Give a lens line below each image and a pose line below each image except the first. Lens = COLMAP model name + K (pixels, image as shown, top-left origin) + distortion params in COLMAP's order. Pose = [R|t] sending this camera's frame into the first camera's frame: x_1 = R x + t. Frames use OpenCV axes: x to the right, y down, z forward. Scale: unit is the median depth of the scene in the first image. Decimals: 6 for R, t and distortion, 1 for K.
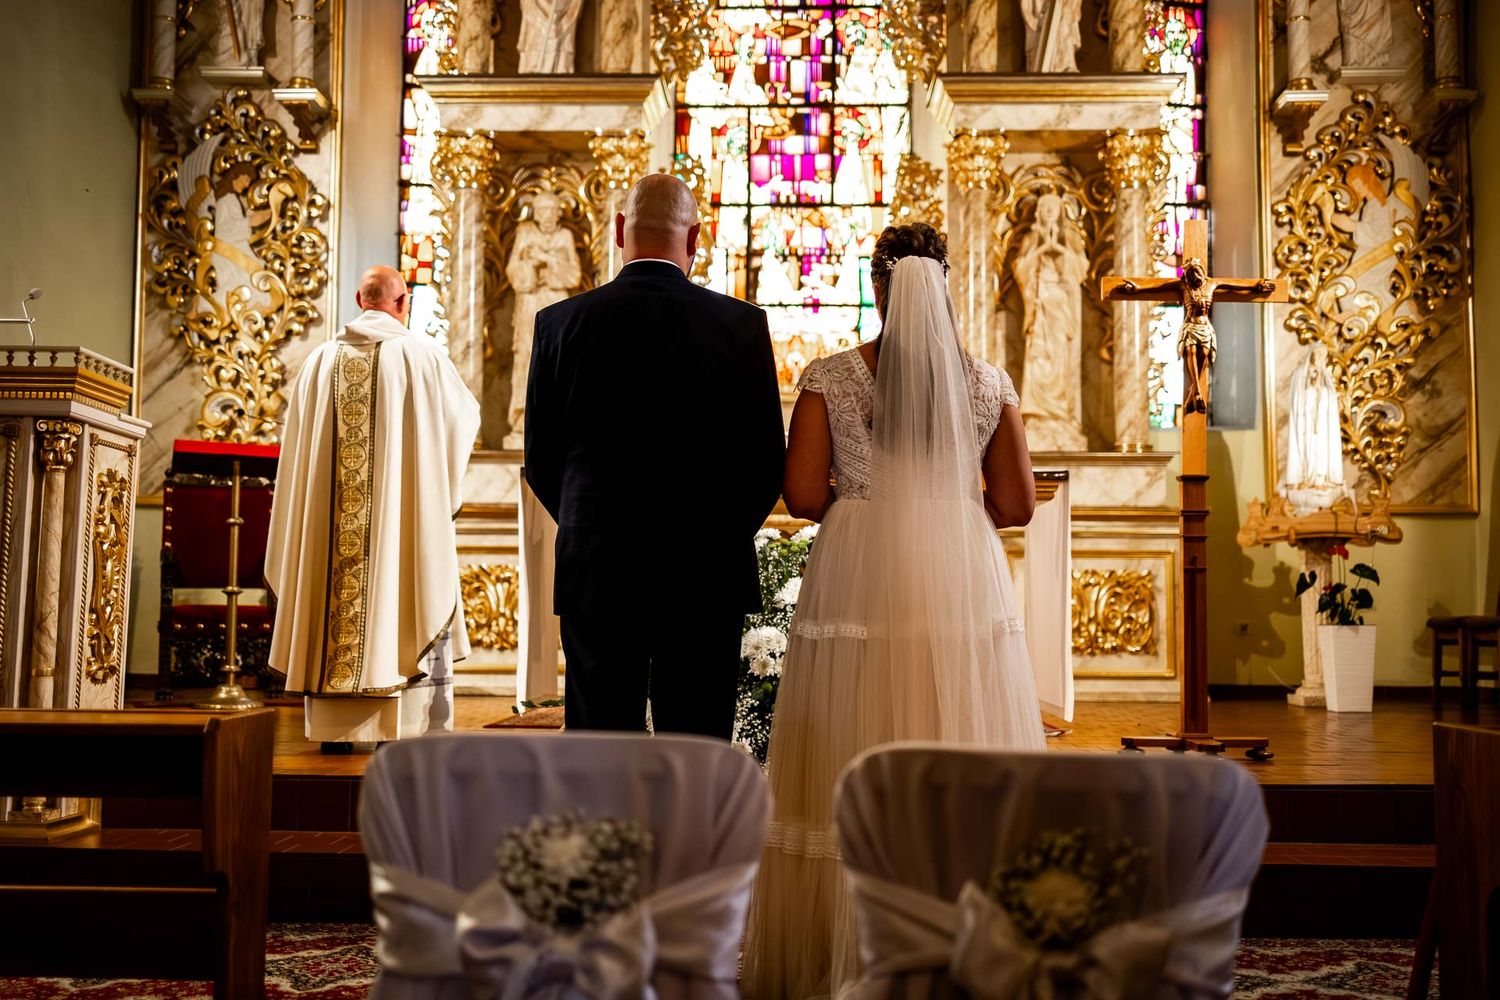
lens RADIAL K [[1464.1, 0, 750.0], [0, 1464.1, 500.0], [0, 0, 1]] dist [-0.007087, 0.005275]
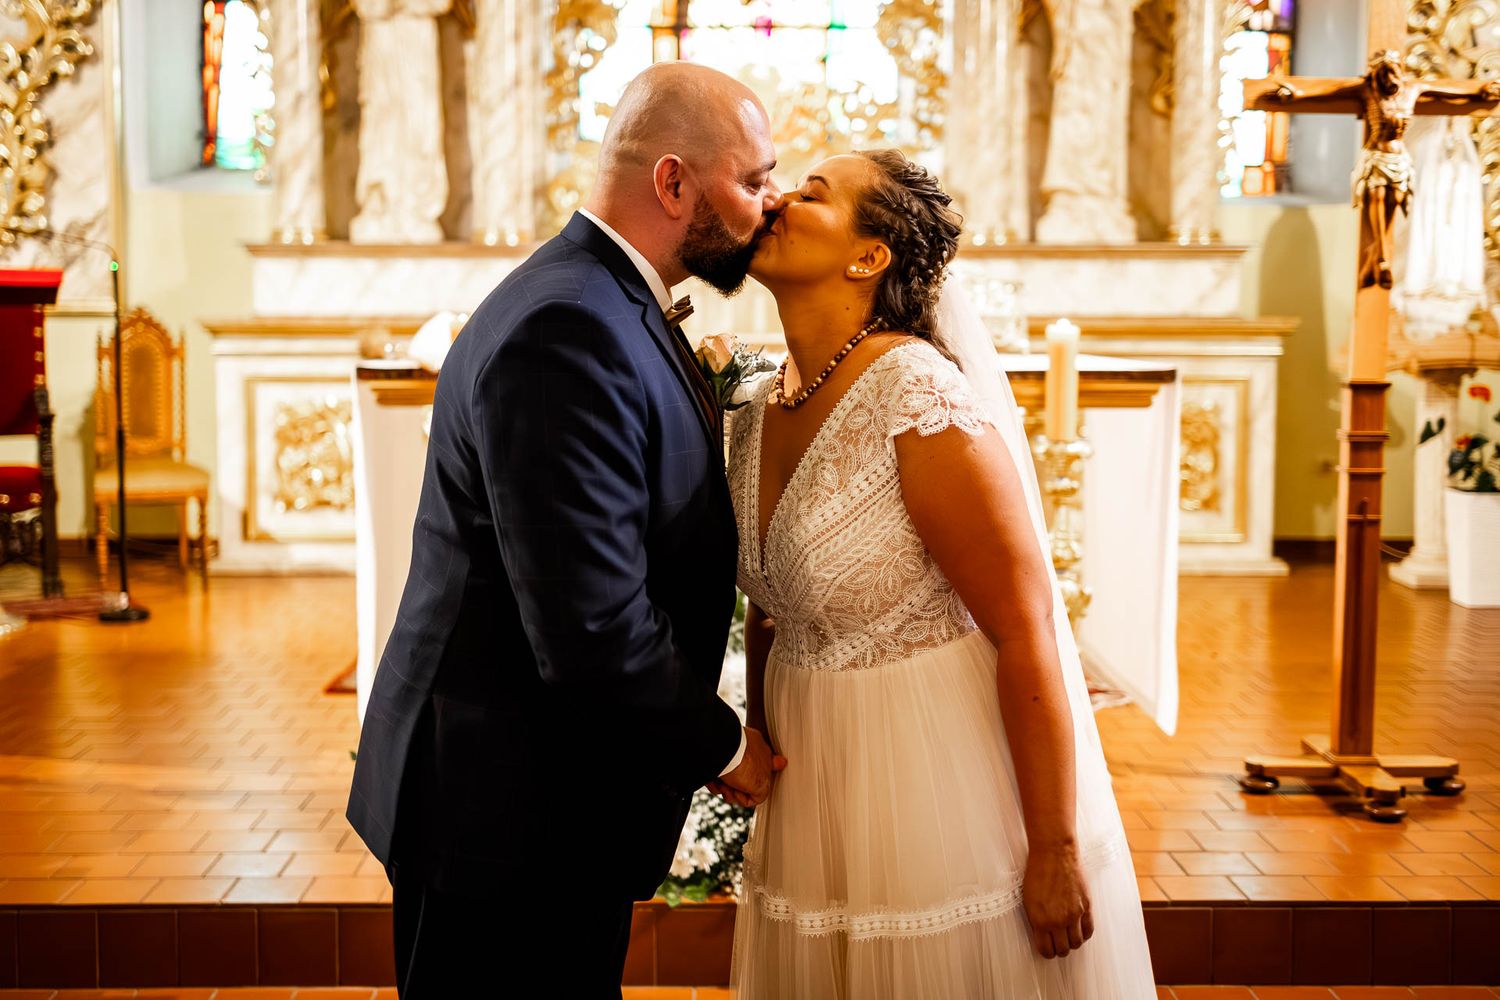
lens RADIAL K [[1685.8, 0, 711.4], [0, 1685.8, 435.5], [0, 0, 1]] dist [-0.010564, 0.018438]
pose [[0.999642, -0.006592, 0.025927, -0.009242], [0.002806, 0.989661, 0.143401, -0.056722], [-0.026605, -0.143277, 0.989325, 0.133604]]
